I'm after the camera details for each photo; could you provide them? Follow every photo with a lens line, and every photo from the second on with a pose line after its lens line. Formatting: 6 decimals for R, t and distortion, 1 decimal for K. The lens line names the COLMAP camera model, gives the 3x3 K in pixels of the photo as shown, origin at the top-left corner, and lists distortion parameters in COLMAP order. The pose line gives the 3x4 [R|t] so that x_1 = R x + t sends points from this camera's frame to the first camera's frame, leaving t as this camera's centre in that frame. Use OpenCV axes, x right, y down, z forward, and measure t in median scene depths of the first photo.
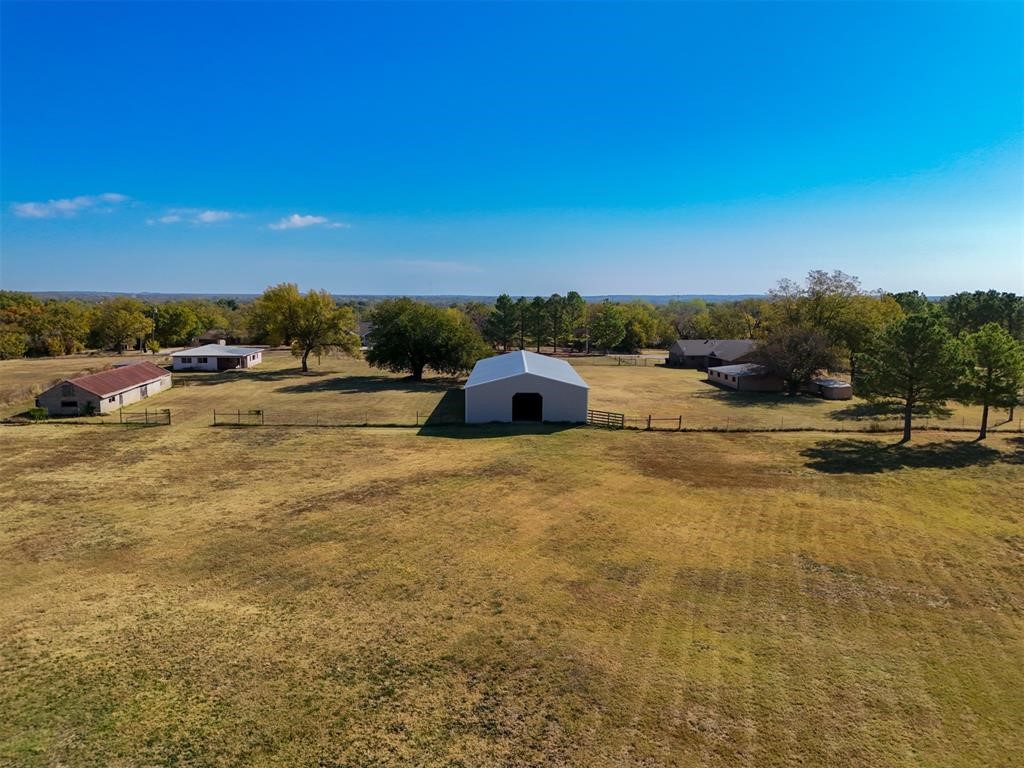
lens RADIAL K [[785.4, 0, 512.0], [0, 785.4, 384.0], [0, 0, 1]] dist [0.117981, -0.006160]
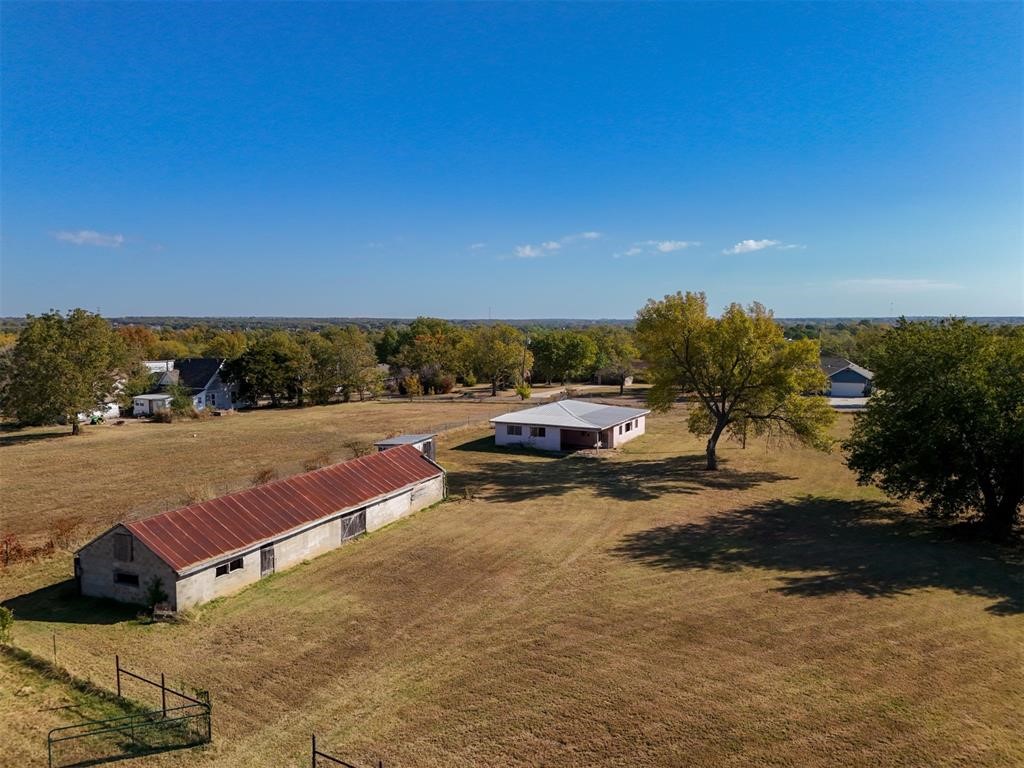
lens RADIAL K [[785.4, 0, 512.0], [0, 785.4, 384.0], [0, 0, 1]] dist [0.117981, -0.006160]
pose [[0.853953, 0.040785, -0.518750, -0.114535], [-0.056144, 0.998325, -0.013933, -0.056037], [0.517313, 0.041022, 0.854813, 0.516700]]
